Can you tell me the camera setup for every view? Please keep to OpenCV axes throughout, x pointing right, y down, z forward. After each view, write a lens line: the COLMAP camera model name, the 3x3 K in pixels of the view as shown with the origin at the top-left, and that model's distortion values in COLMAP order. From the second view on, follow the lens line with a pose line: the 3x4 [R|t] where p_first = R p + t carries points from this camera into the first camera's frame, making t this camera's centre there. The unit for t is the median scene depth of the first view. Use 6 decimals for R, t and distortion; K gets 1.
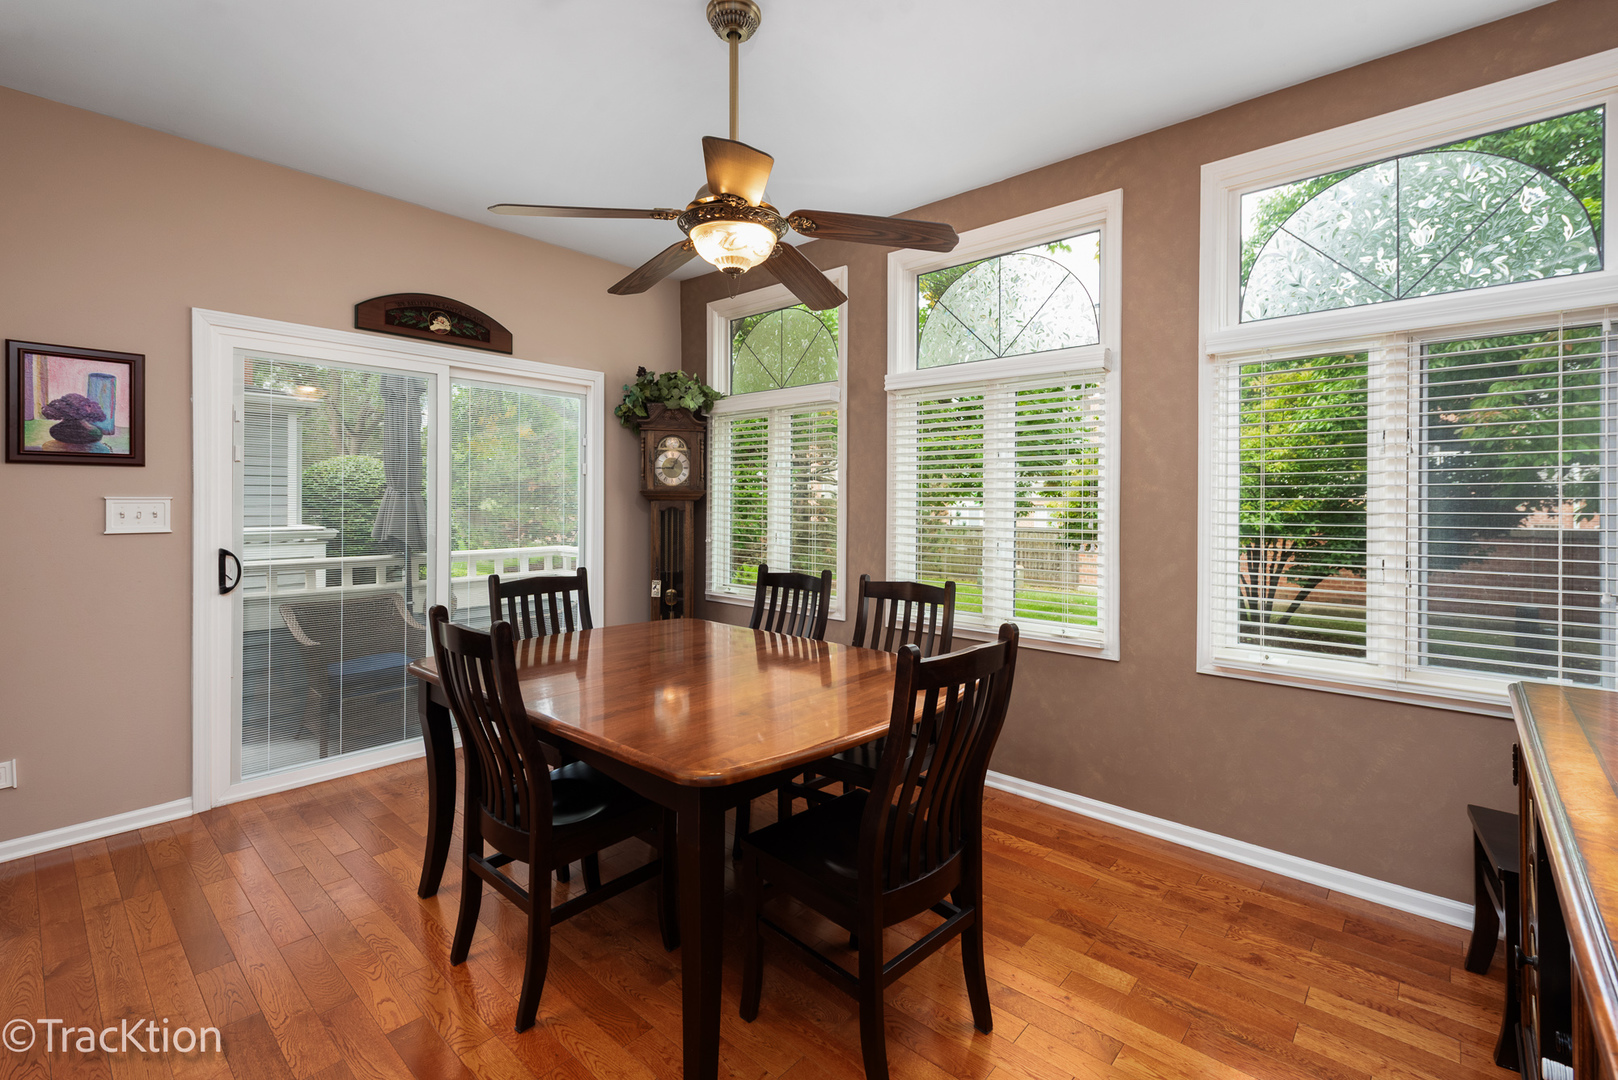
lens RADIAL K [[734.3, 0, 803.2], [0, 734.3, 500.0], [0, 0, 1]] dist [0.027960, 0.000066]
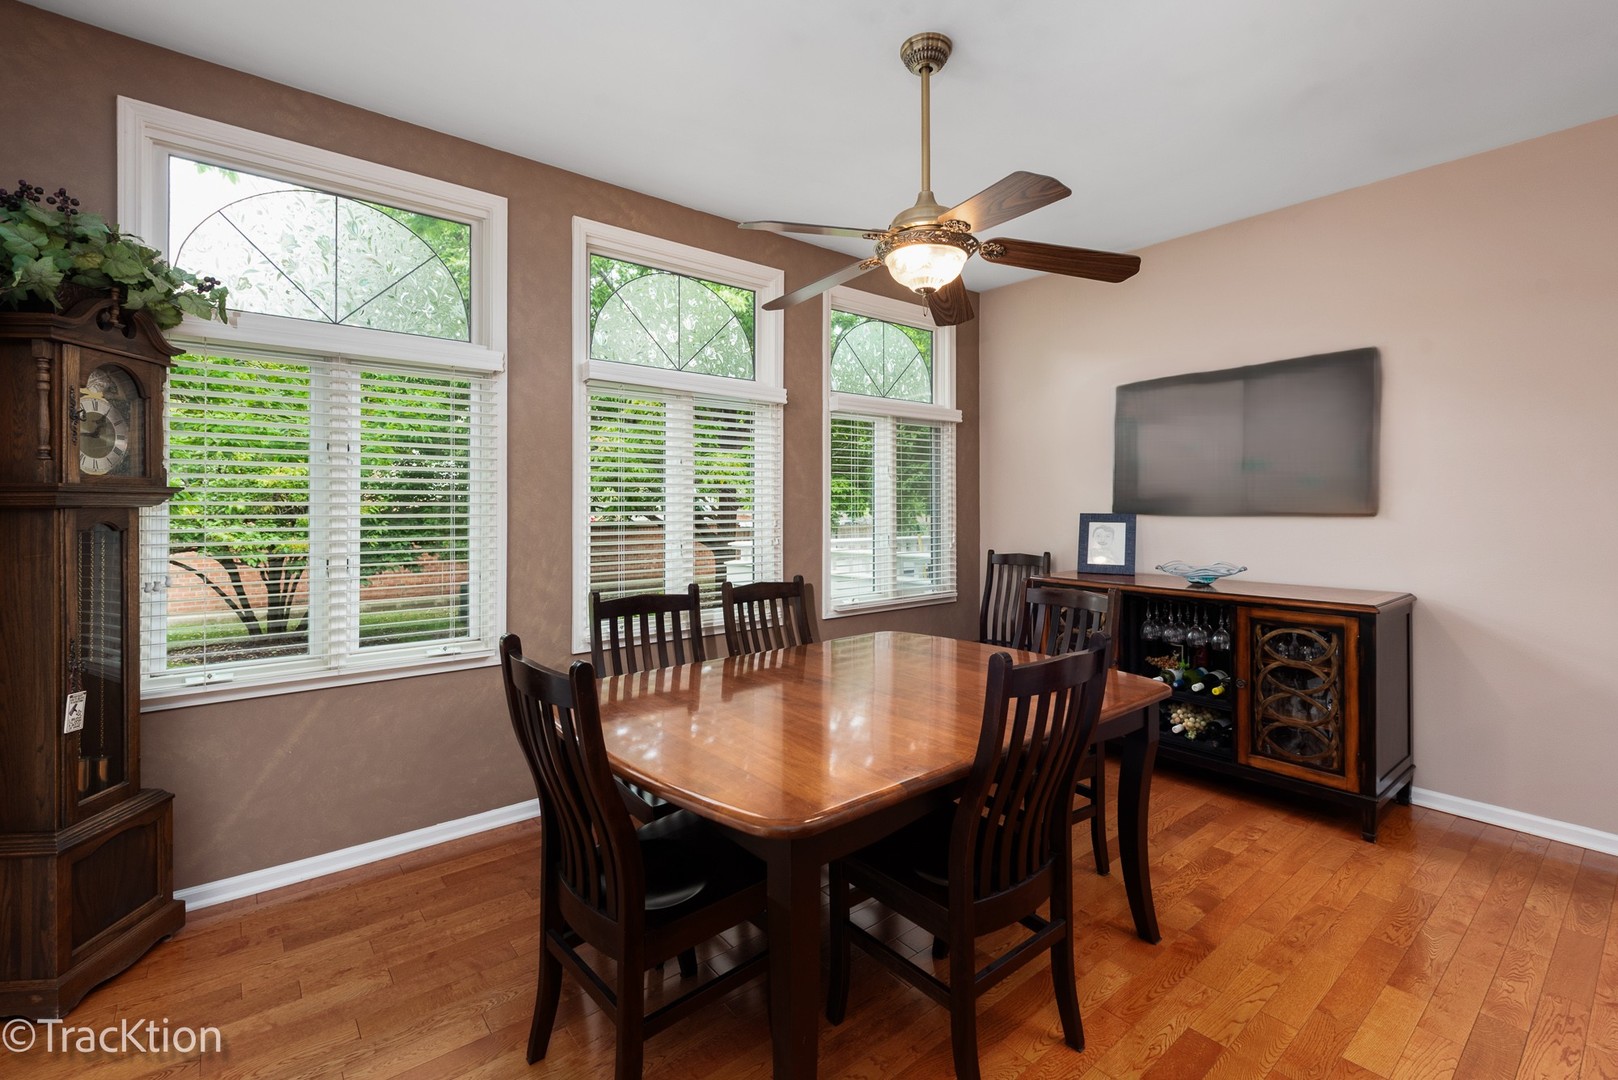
lens RADIAL K [[717.0, 0, 815.3], [0, 717.0, 506.6], [0, 0, 1]] dist [0.019992, -0.009693]
pose [[0.144936, -0.006042, 0.989423, -0.557931], [0.003853, 0.999977, 0.005542, -0.001565], [-0.989433, 0.003009, 0.144956, 0.499207]]
